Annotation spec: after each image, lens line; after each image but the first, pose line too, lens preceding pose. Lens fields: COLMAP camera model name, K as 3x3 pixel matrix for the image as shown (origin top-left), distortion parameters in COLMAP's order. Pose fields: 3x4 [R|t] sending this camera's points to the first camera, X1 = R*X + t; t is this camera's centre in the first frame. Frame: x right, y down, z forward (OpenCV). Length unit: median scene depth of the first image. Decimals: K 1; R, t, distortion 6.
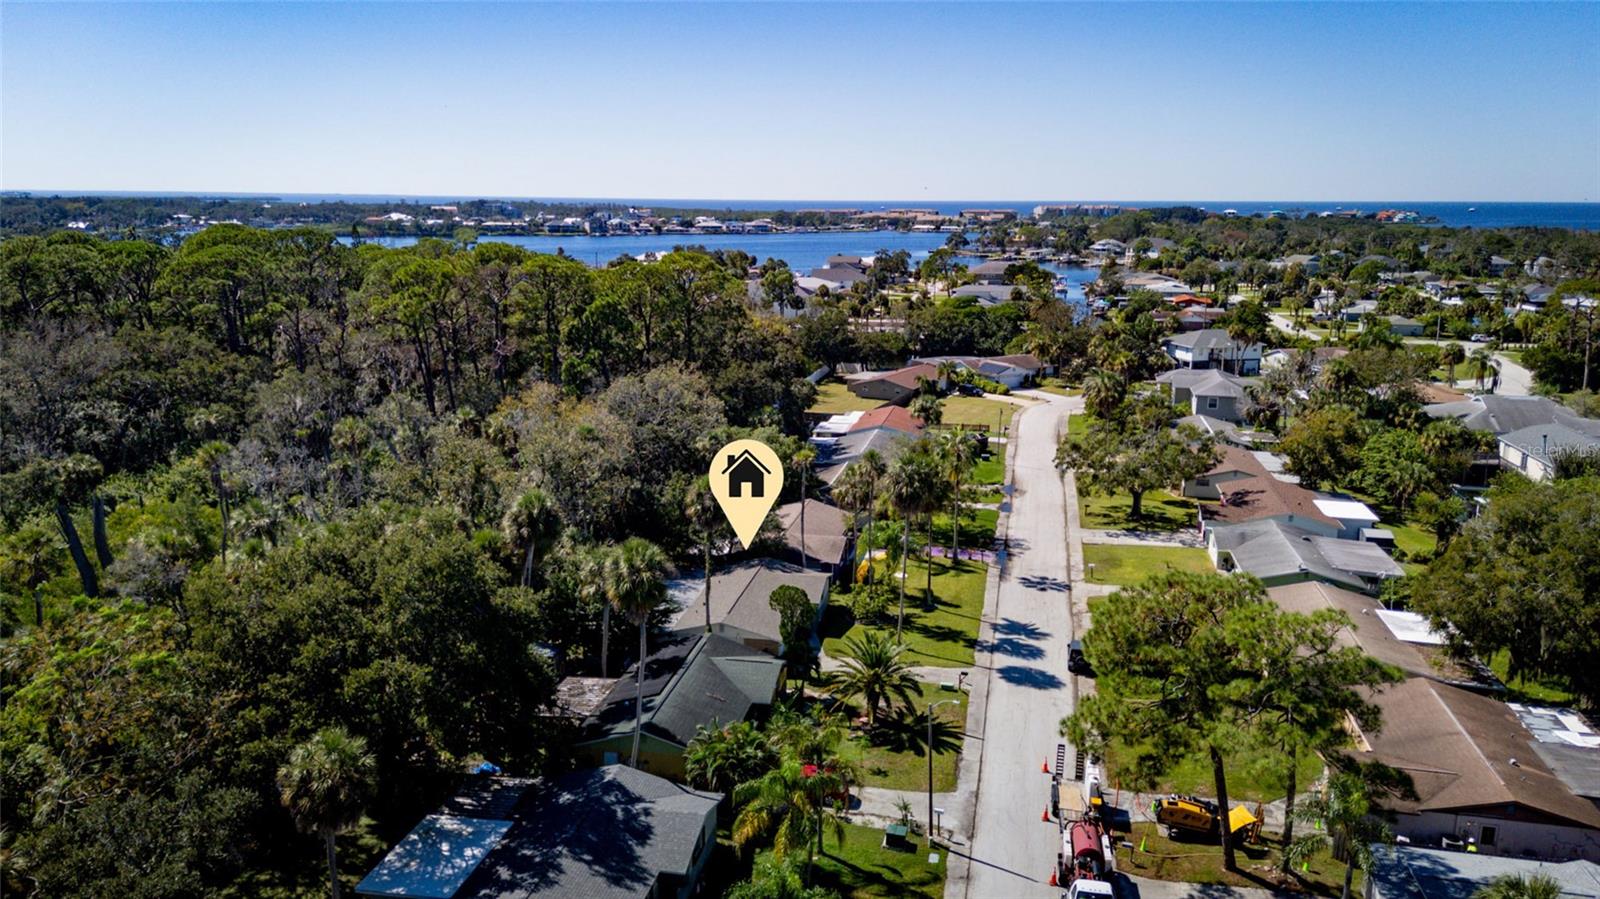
lens RADIAL K [[1184.2, 0, 800.0], [0, 1184.2, 449.5], [0, 0, 1]] dist [0.040663, -0.004501]
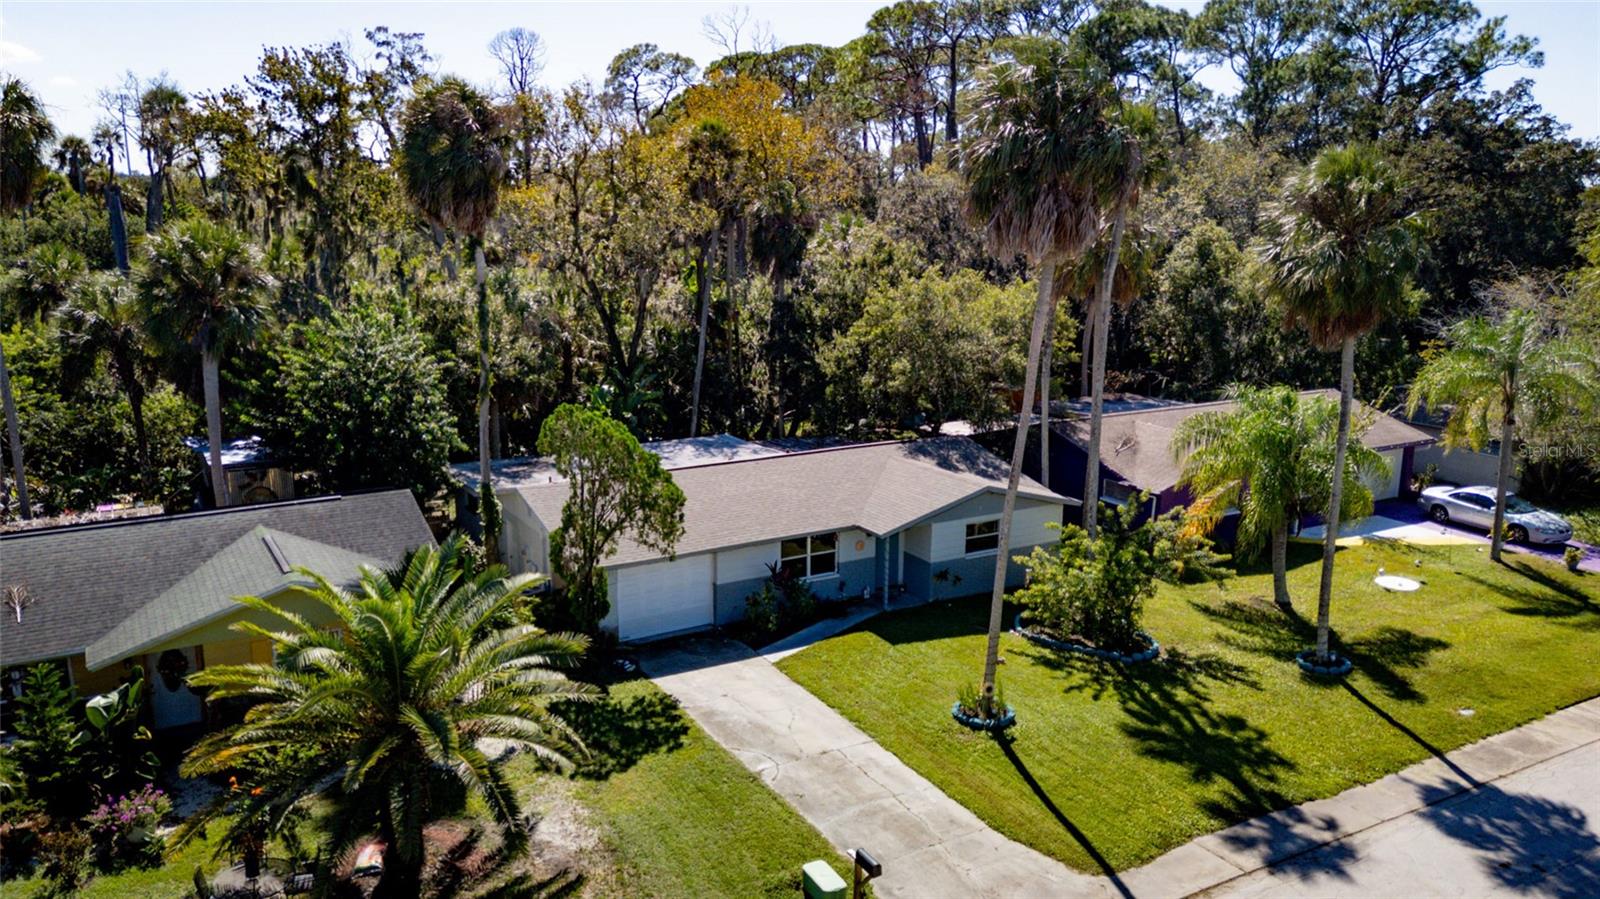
lens RADIAL K [[1184.2, 0, 800.0], [0, 1184.2, 449.5], [0, 0, 1]] dist [0.040663, -0.004501]
pose [[0.662171, 0.159573, -0.732165, 0.219166], [-0.165481, 0.984081, 0.064815, 0.072640], [0.730852, 0.078241, 0.678036, 0.626636]]
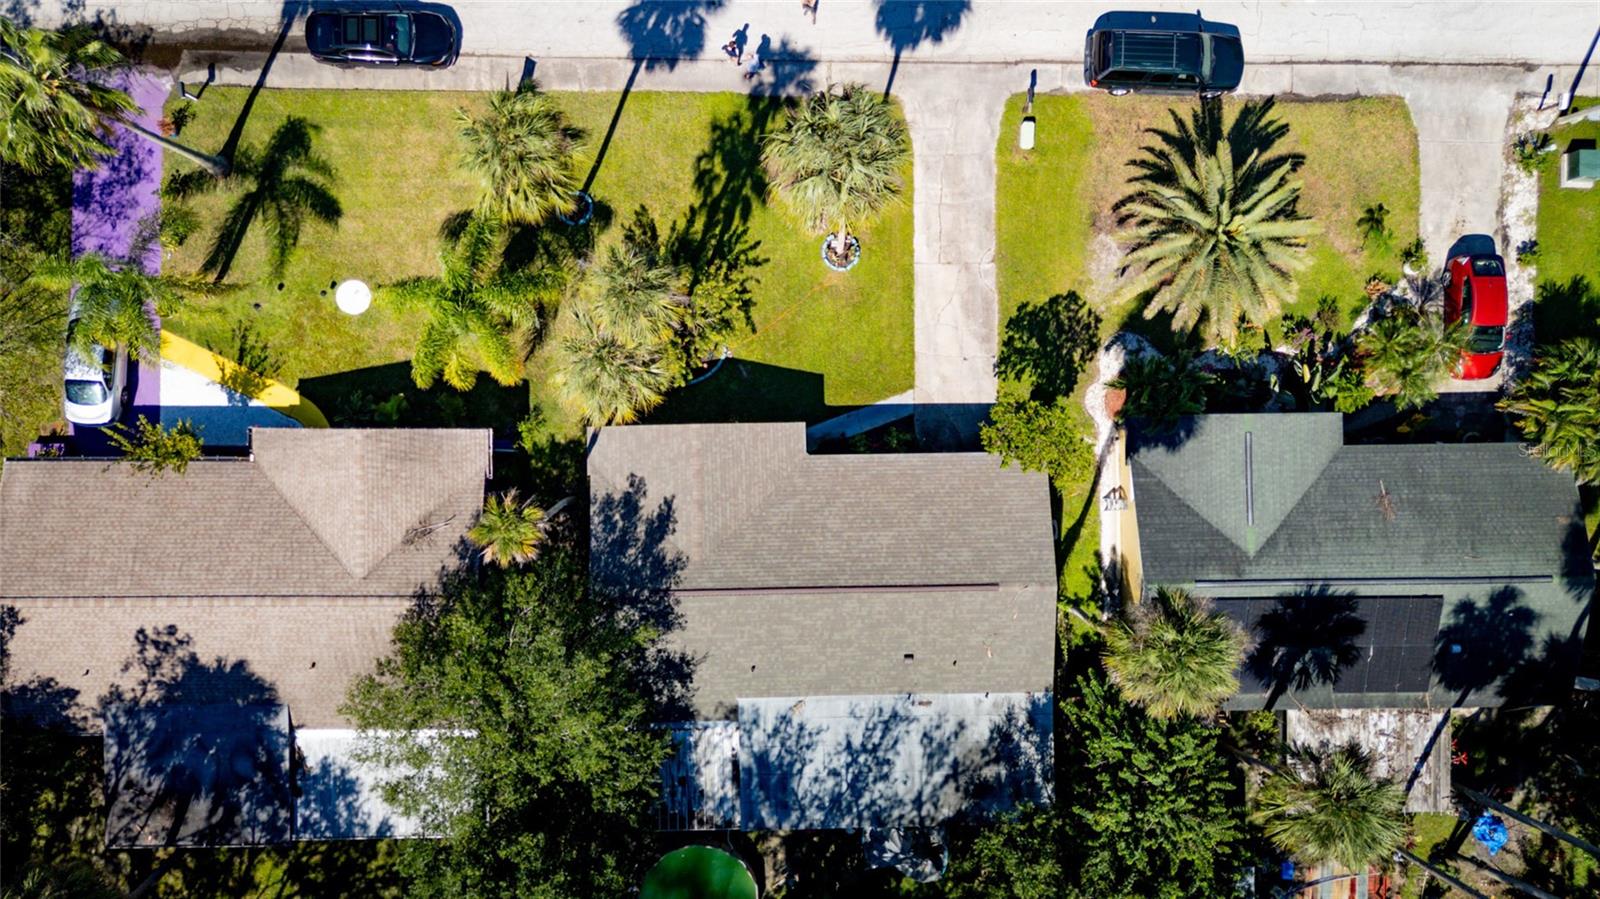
lens RADIAL K [[1184.2, 0, 800.0], [0, 1184.2, 449.5], [0, 0, 1]] dist [0.040663, -0.004501]
pose [[-0.198199, -0.977637, -0.070305, 0.034564], [0.174769, -0.105828, 0.978906, -0.270306], [-0.964455, 0.181731, 0.191835, 0.778363]]
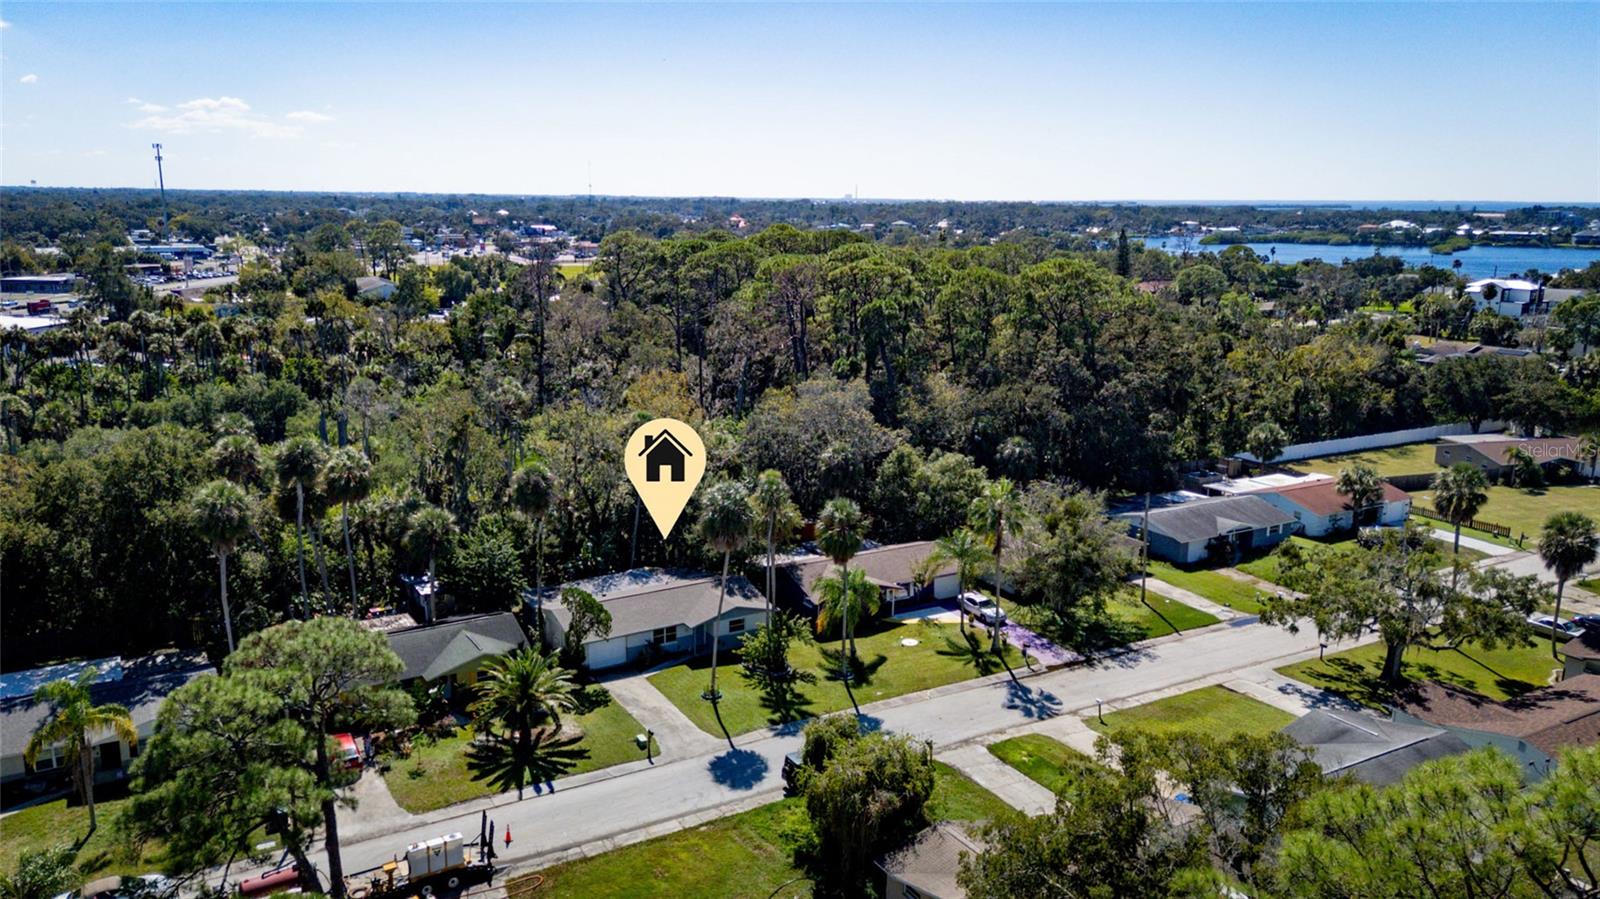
lens RADIAL K [[1184.2, 0, 800.0], [0, 1184.2, 449.5], [0, 0, 1]] dist [0.040663, -0.004501]
pose [[0.660123, 0.156081, -0.734763, 0.633385], [-0.160500, 0.984892, 0.065018, -0.072542], [0.733810, 0.075009, 0.675201, 0.353654]]
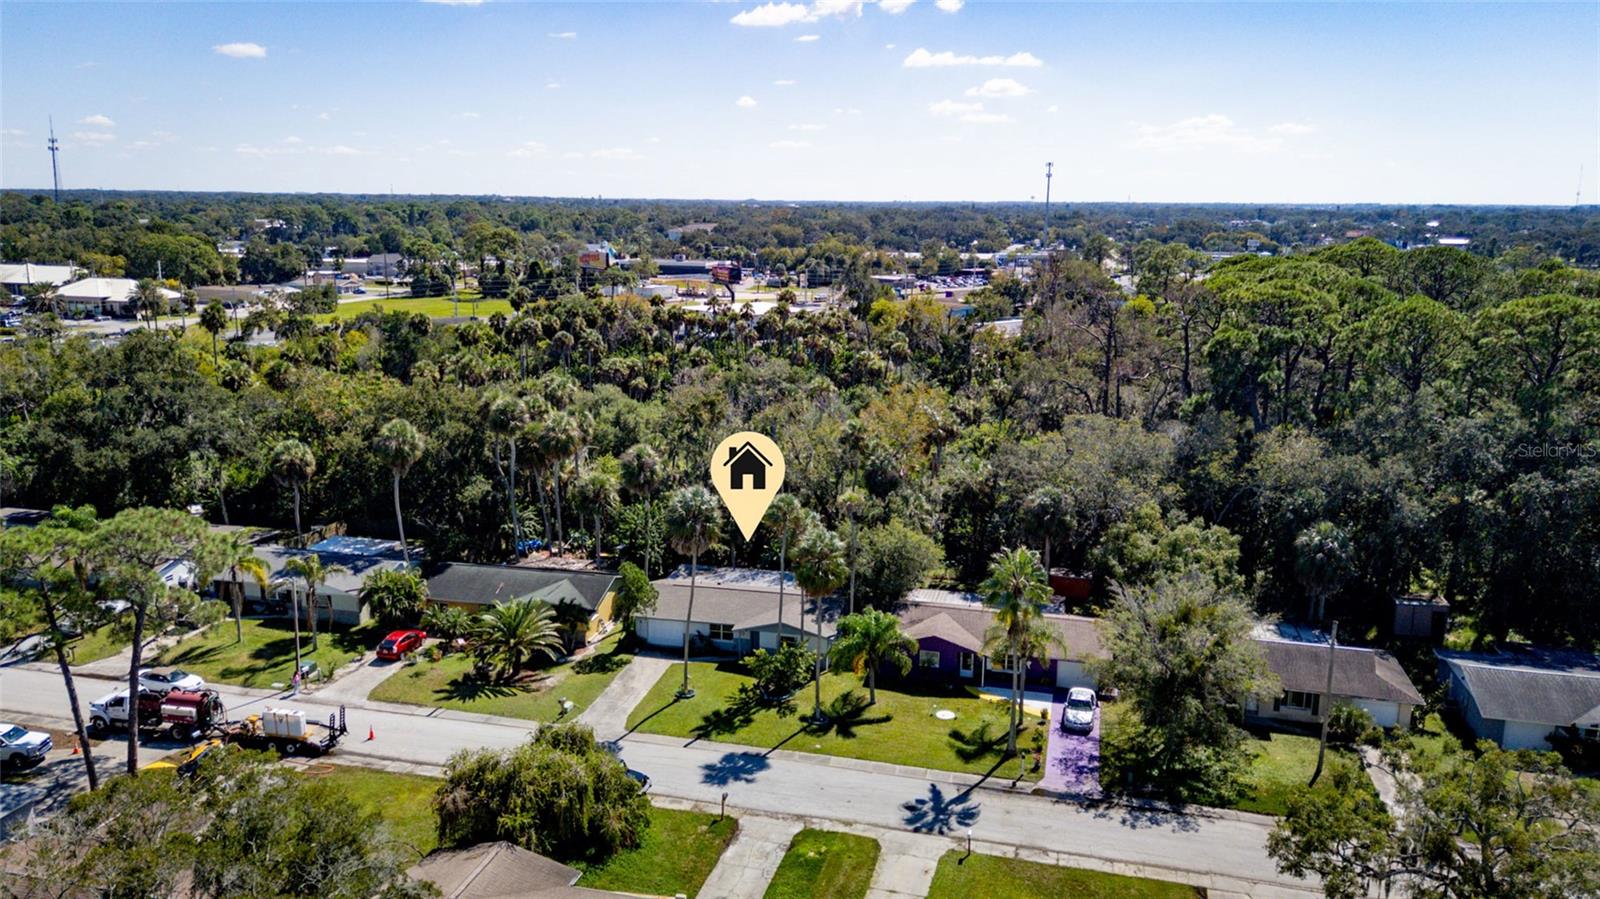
lens RADIAL K [[1184.2, 0, 800.0], [0, 1184.2, 449.5], [0, 0, 1]] dist [0.040663, -0.004501]
pose [[-0.048315, 0.199728, -0.978660, 0.780719], [-0.217802, 0.954119, 0.205472, -0.184444], [0.974796, 0.223082, -0.002597, 0.869406]]
